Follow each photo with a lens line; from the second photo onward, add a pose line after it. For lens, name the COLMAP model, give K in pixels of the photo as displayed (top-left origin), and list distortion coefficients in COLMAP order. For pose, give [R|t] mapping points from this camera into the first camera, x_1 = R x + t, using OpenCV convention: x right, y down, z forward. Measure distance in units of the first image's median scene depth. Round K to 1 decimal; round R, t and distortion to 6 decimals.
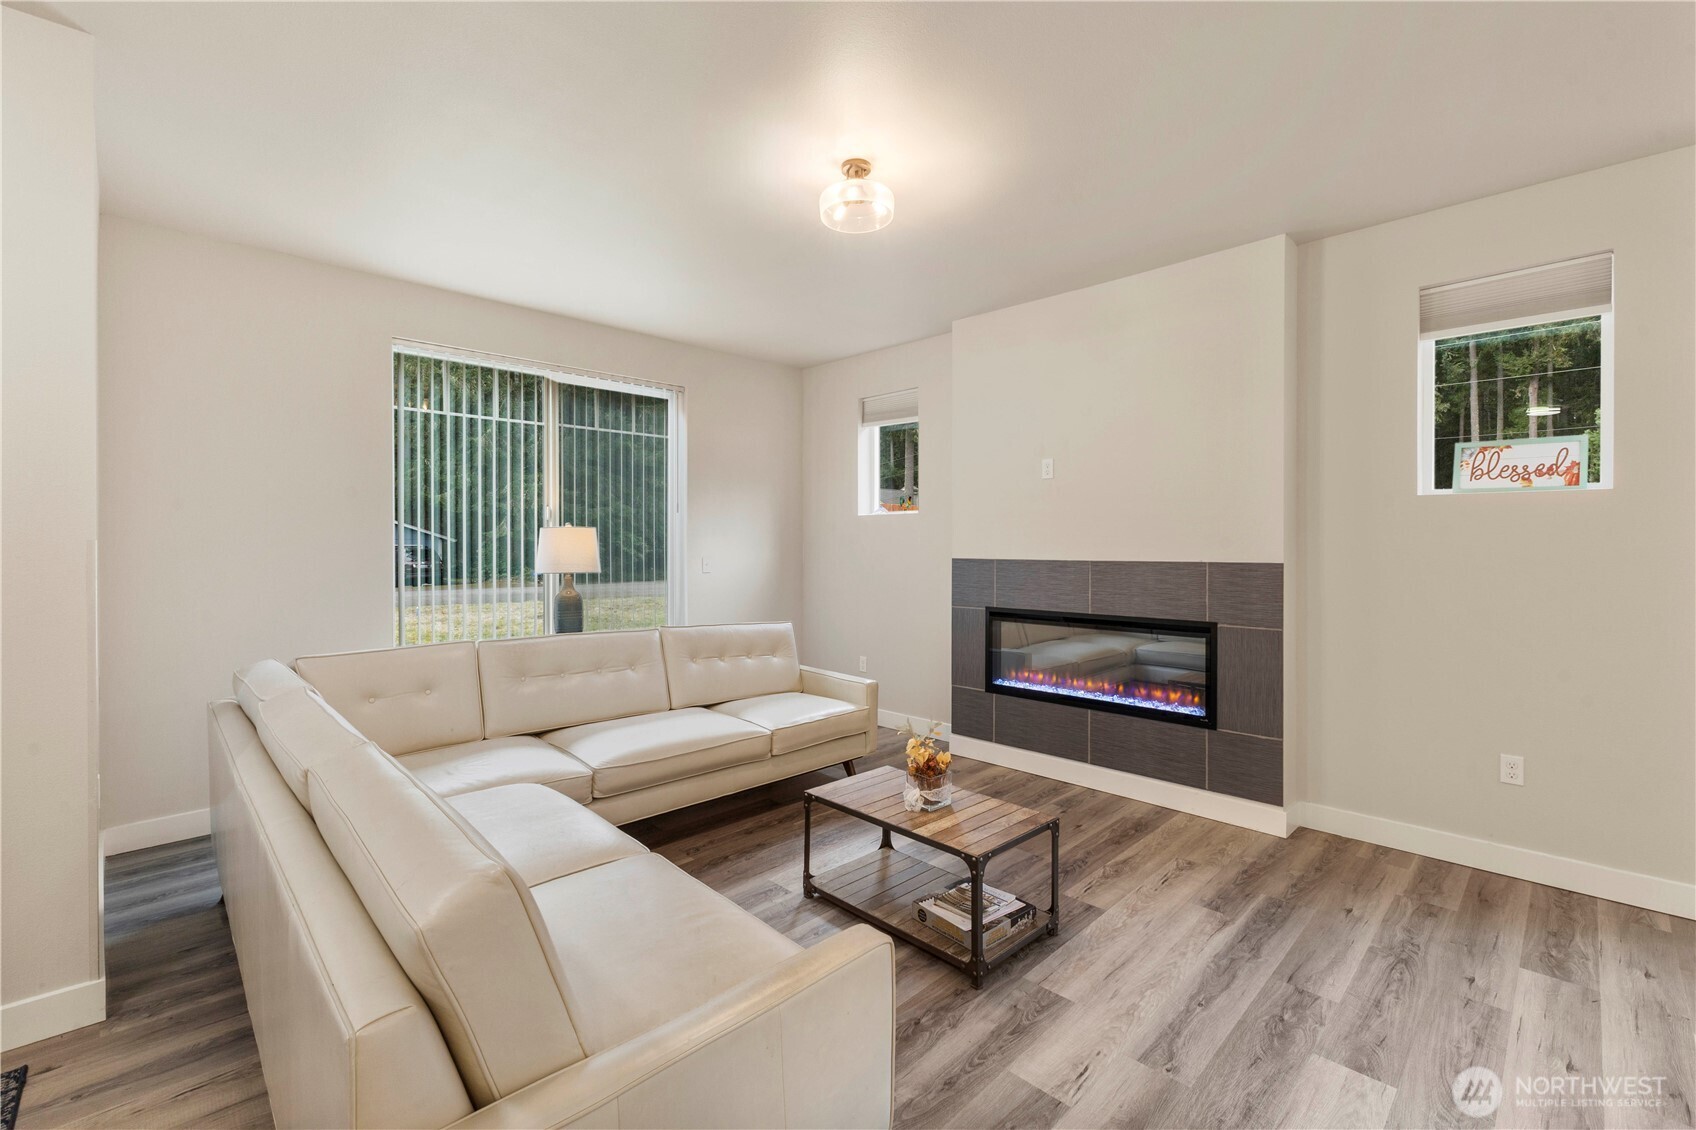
lens RADIAL K [[739.8, 0, 850.3], [0, 739.8, 549.5], [0, 0, 1]] dist [0.005692, 0.000126]
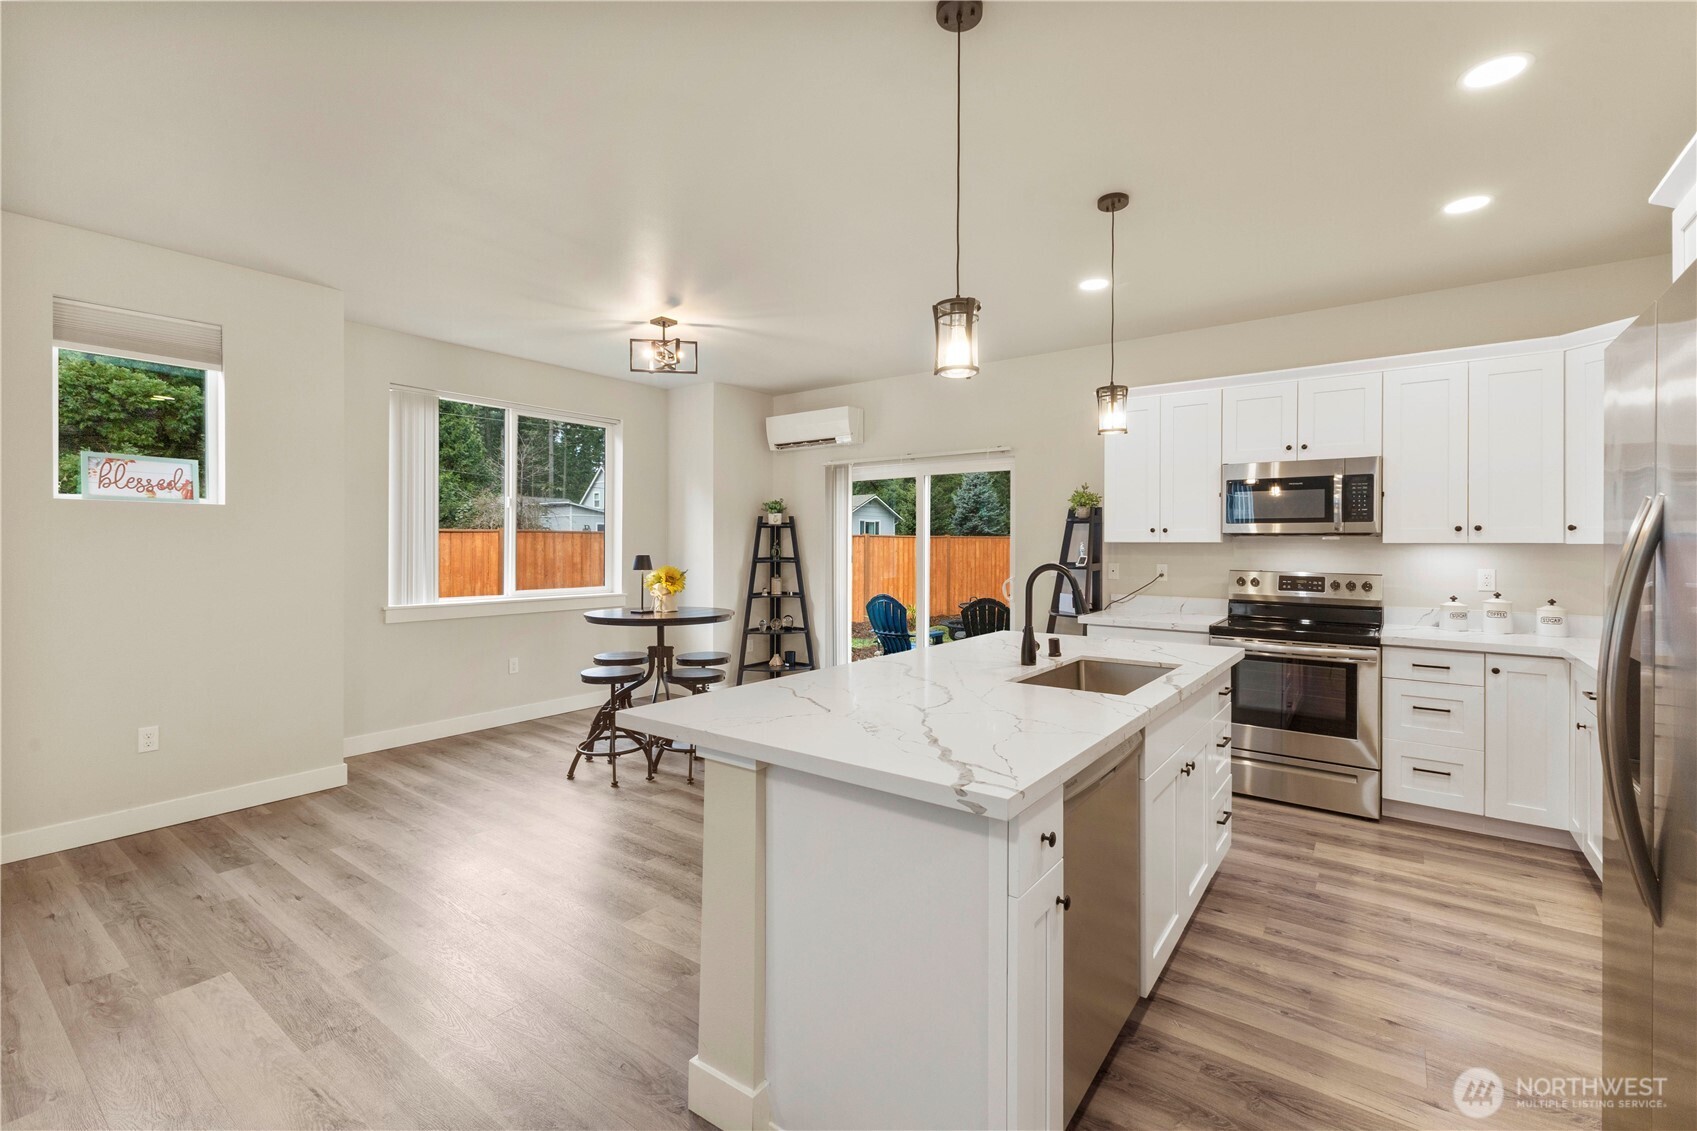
lens RADIAL K [[740.2, 0, 850.9], [0, 740.2, 547.5], [0, 0, 1]] dist [0.005692, 0.000126]
pose [[-0.141416, -0.007586, 0.989921, -0.430376], [0.007041, 0.999938, 0.008669, -0.007865], [-0.989925, 0.008196, -0.141354, 0.071356]]
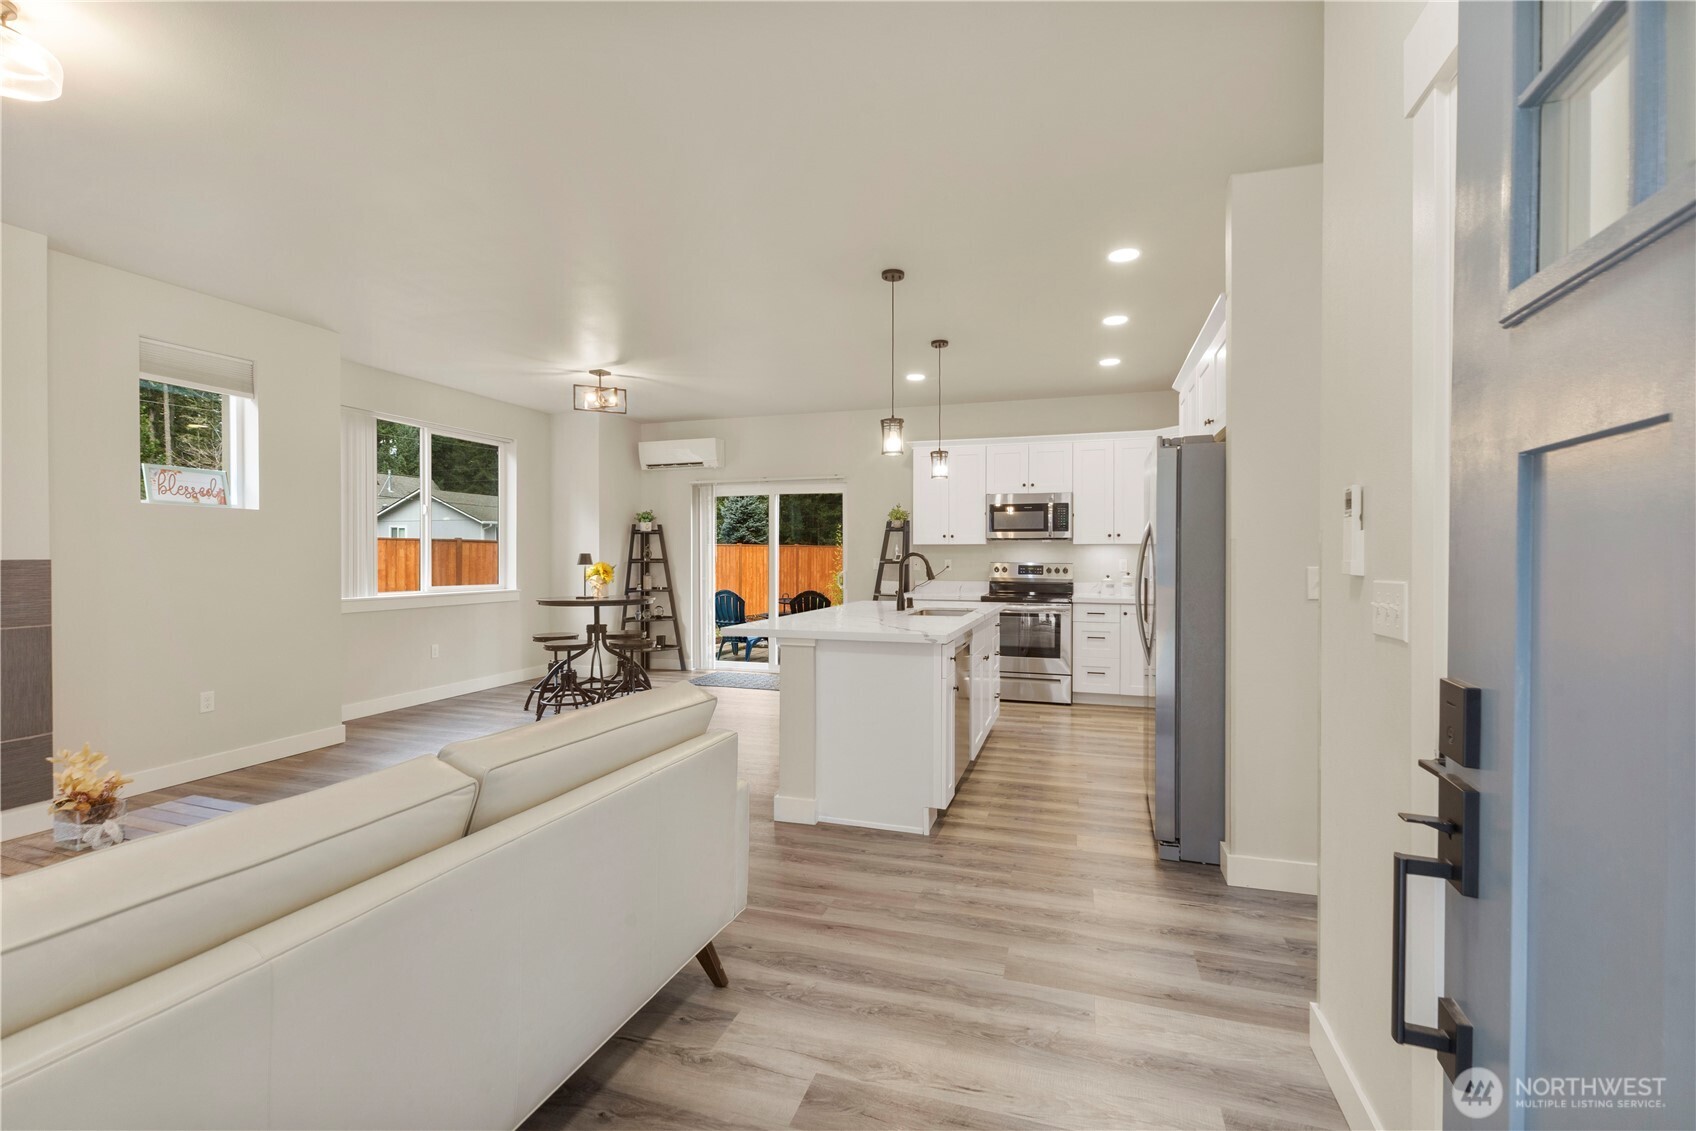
lens RADIAL K [[739.8, 0, 852.2], [0, 739.8, 567.3], [0, 0, 1]] dist [0.005692, 0.000126]
pose [[-0.451452, -0.017430, 0.892125, -0.943920], [0.007777, 0.999694, 0.023466, 0.015450], [-0.892261, 0.017532, -0.451179, 0.546482]]
